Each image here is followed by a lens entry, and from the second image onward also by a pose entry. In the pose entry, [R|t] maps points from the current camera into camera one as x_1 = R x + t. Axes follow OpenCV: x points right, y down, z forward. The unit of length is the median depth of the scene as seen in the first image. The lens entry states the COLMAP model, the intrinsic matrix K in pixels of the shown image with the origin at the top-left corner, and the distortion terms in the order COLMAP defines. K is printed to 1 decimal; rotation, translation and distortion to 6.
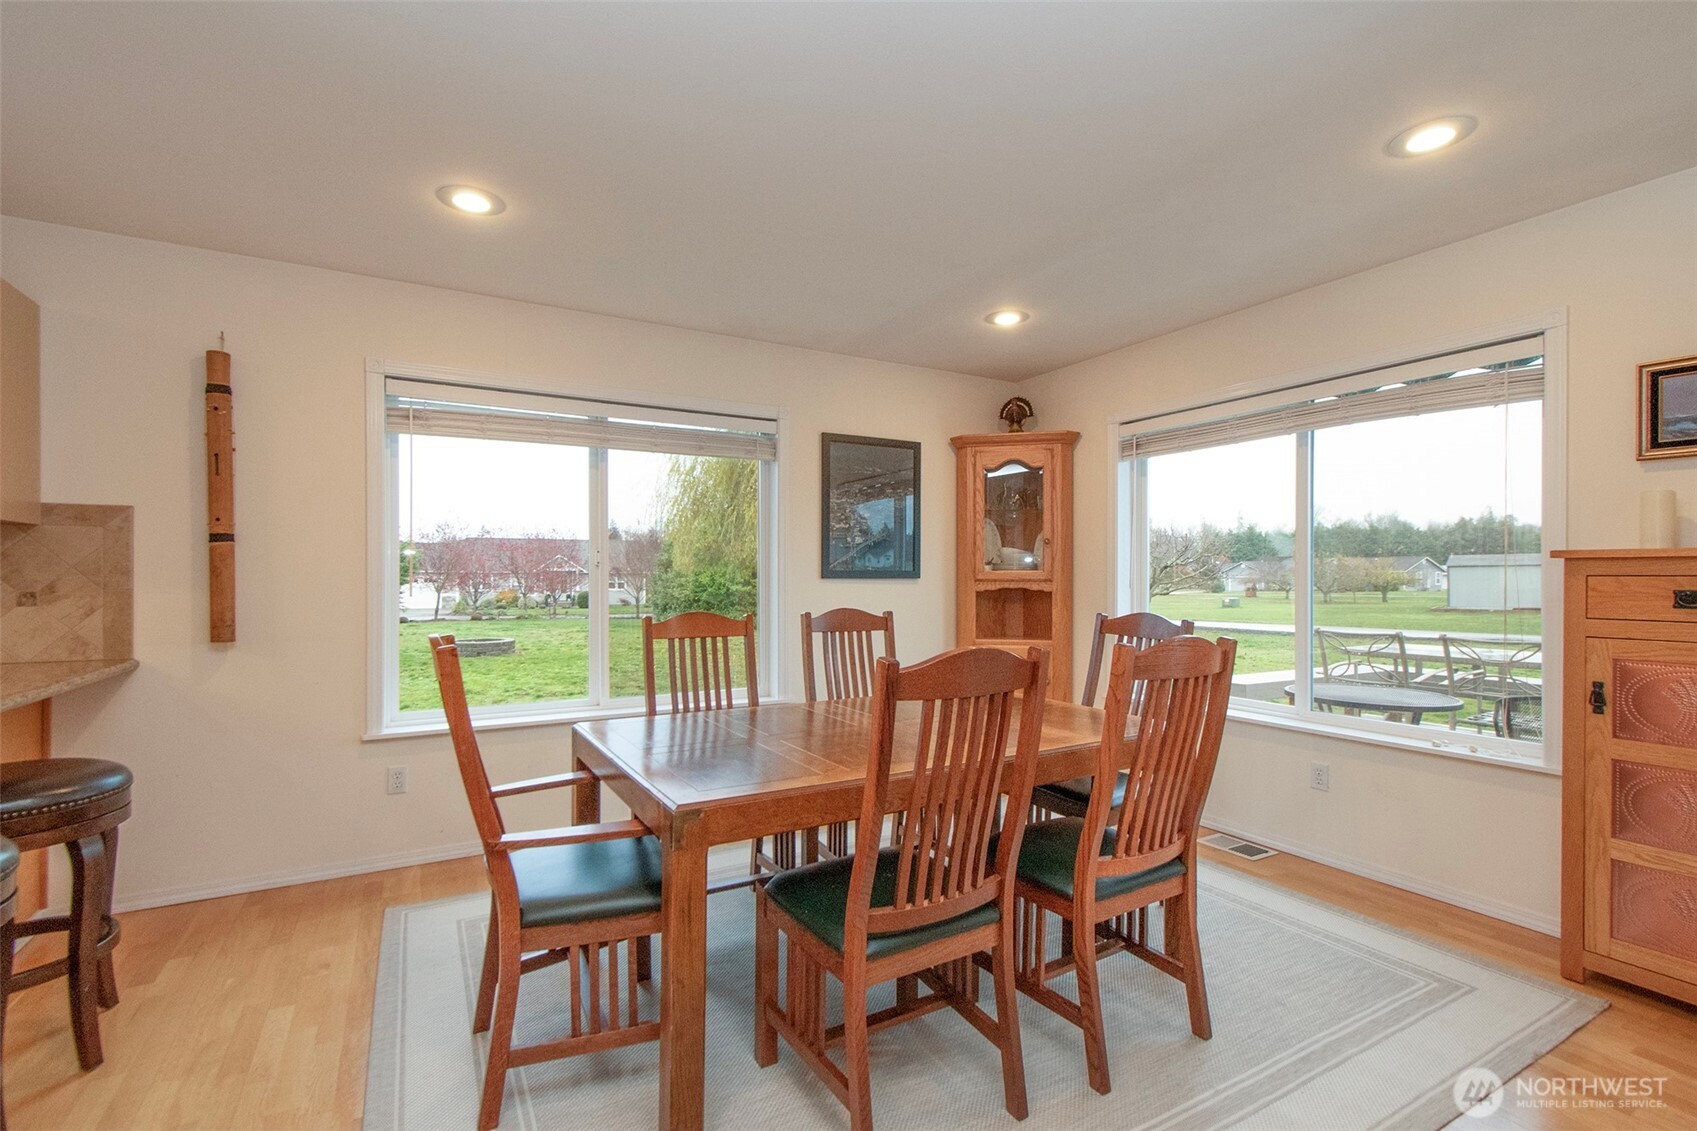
lens RADIAL K [[773.6, 0, 841.3], [0, 773.6, 577.5], [0, 0, 1]] dist [0.001340, -0.000153]
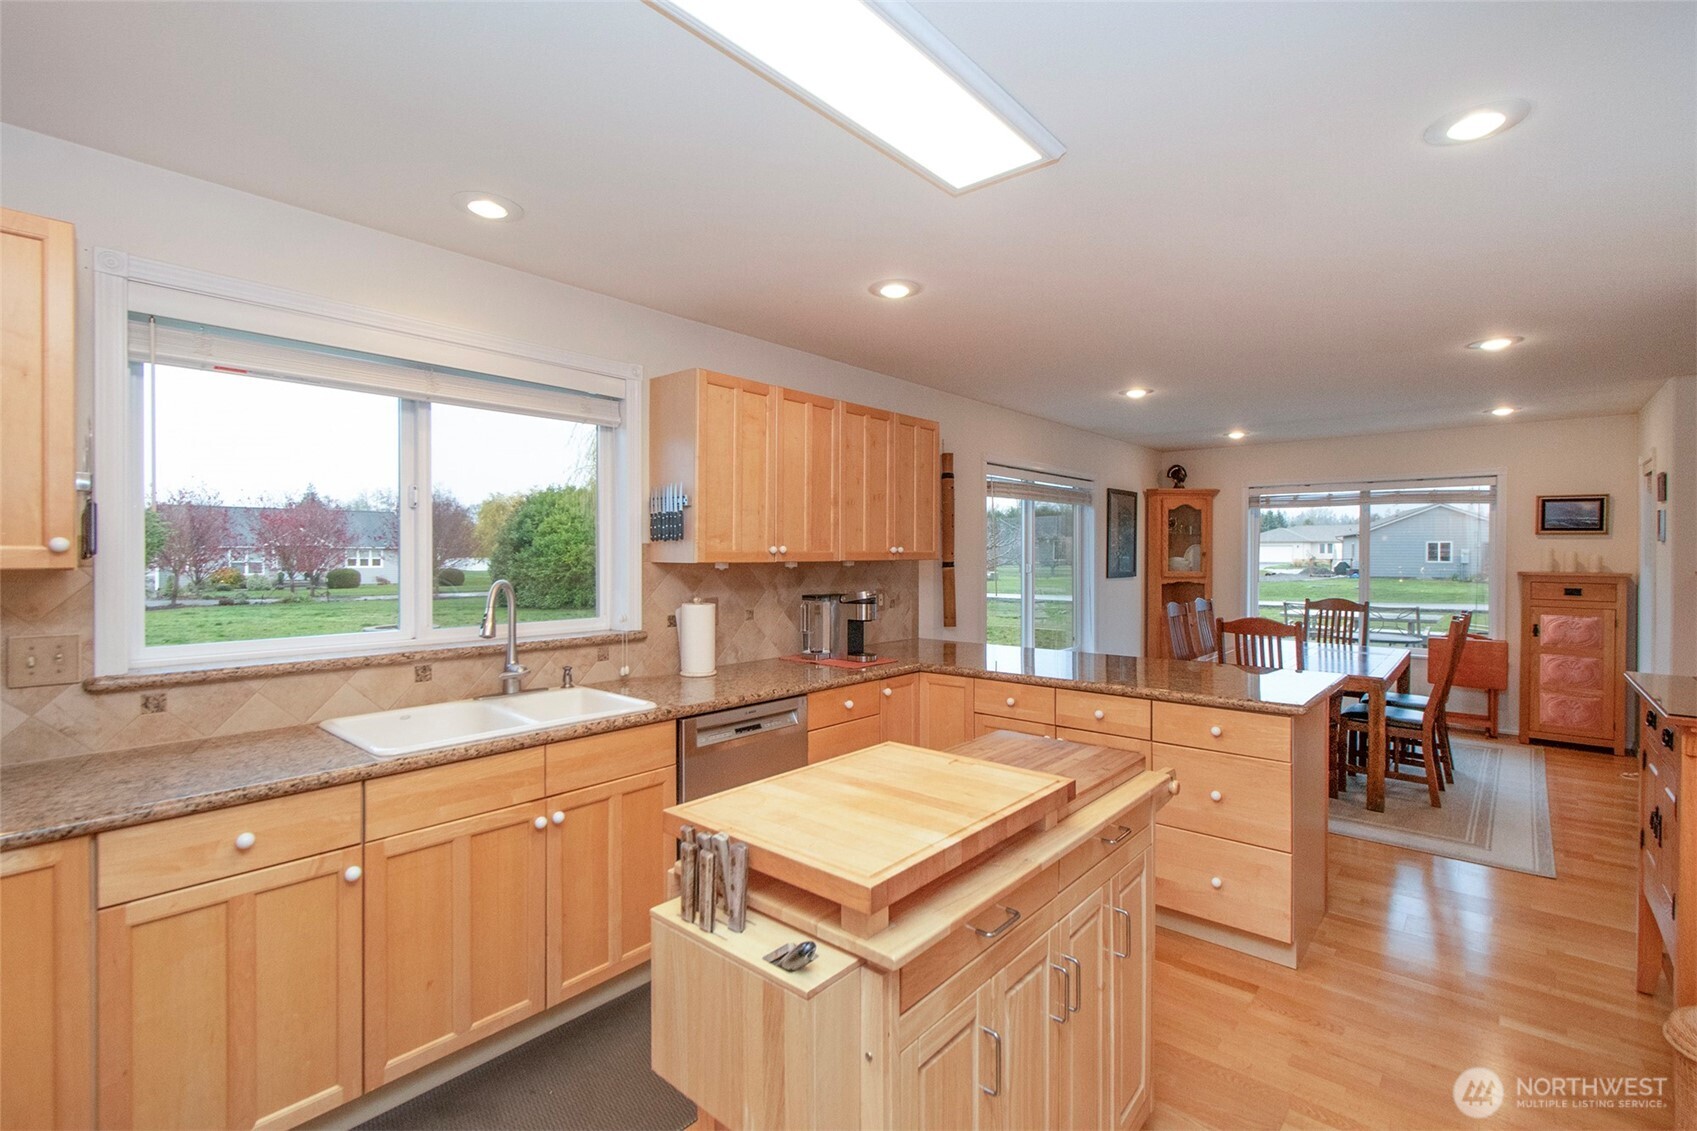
lens RADIAL K [[773.6, 0, 833.1], [0, 773.6, 562.1], [0, 0, 1]] dist [0.001340, -0.000153]
pose [[0.945698, -0.003014, 0.325032, -1.224358], [-0.001752, 0.999895, 0.014368, -0.062222], [-0.325042, -0.014157, 0.945594, -0.390164]]
